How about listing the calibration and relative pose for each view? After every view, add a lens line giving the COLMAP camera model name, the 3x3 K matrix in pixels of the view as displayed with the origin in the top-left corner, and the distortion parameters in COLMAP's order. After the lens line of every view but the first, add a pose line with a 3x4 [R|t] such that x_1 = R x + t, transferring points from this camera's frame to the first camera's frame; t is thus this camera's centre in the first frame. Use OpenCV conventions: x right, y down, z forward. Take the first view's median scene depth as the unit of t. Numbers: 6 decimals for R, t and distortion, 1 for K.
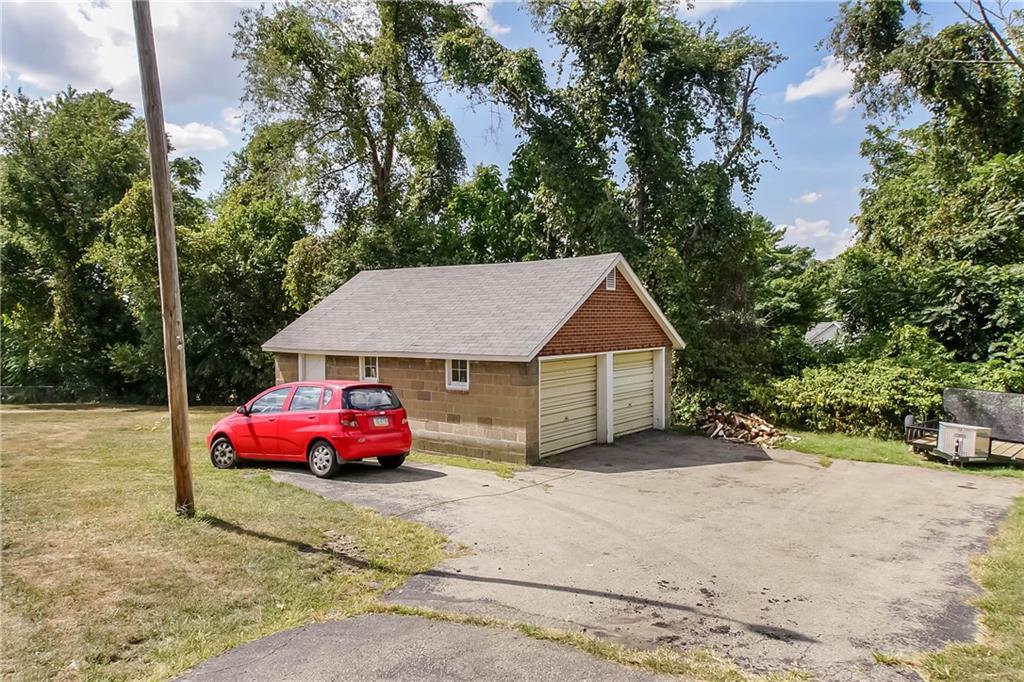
lens RADIAL K [[728.3, 0, 510.9], [0, 728.3, 340.3], [0, 0, 1]] dist [0.059612, -0.012415]
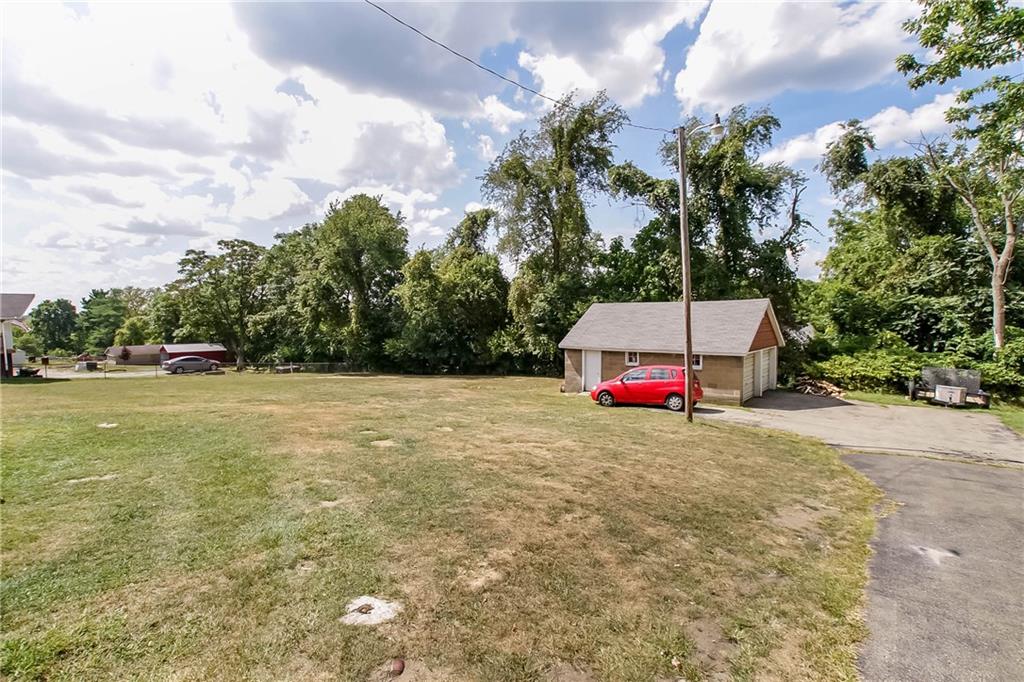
lens RADIAL K [[481.9, 0, 512.9], [0, 481.9, 333.2], [0, 0, 1]] dist [0.005390, 0.001421]
pose [[0.999312, -0.002576, -0.036996, -0.322517], [0.002776, 0.999982, 0.005352, -0.023903], [0.036982, -0.005451, 0.999301, -0.202964]]
